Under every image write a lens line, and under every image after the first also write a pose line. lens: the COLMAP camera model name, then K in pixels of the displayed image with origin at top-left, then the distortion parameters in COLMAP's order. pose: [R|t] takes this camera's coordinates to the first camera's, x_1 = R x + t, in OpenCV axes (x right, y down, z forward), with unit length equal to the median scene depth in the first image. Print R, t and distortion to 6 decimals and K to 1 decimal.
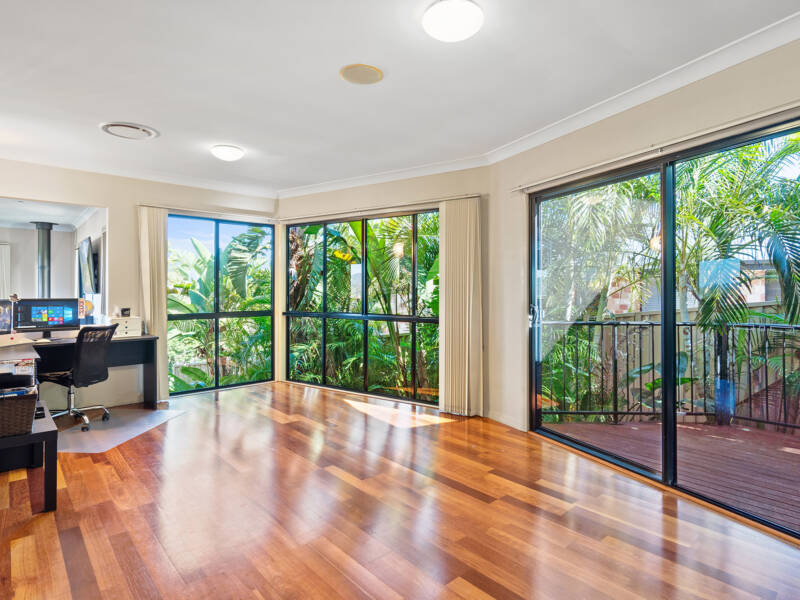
lens RADIAL K [[437.7, 0, 400.0], [0, 437.7, 300.0], [0, 0, 1]] dist [-0.000848, -0.000152]
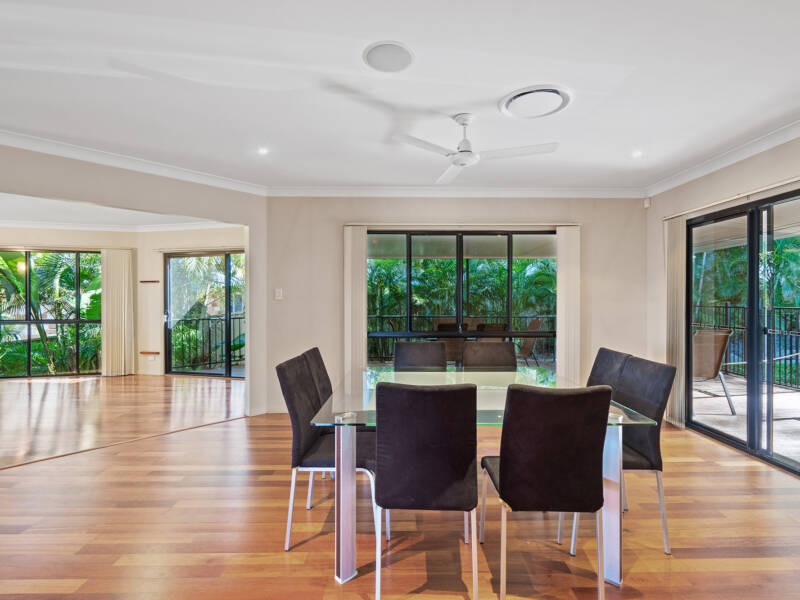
lens RADIAL K [[411.2, 0, 400.0], [0, 411.2, 300.0], [0, 0, 1]] dist [0.000384, 0.000013]
pose [[0.658565, 0.012192, 0.752425, -0.358274], [0.012281, 0.999561, -0.026945, 0.024447], [-0.752423, 0.026986, 0.658127, -0.912584]]
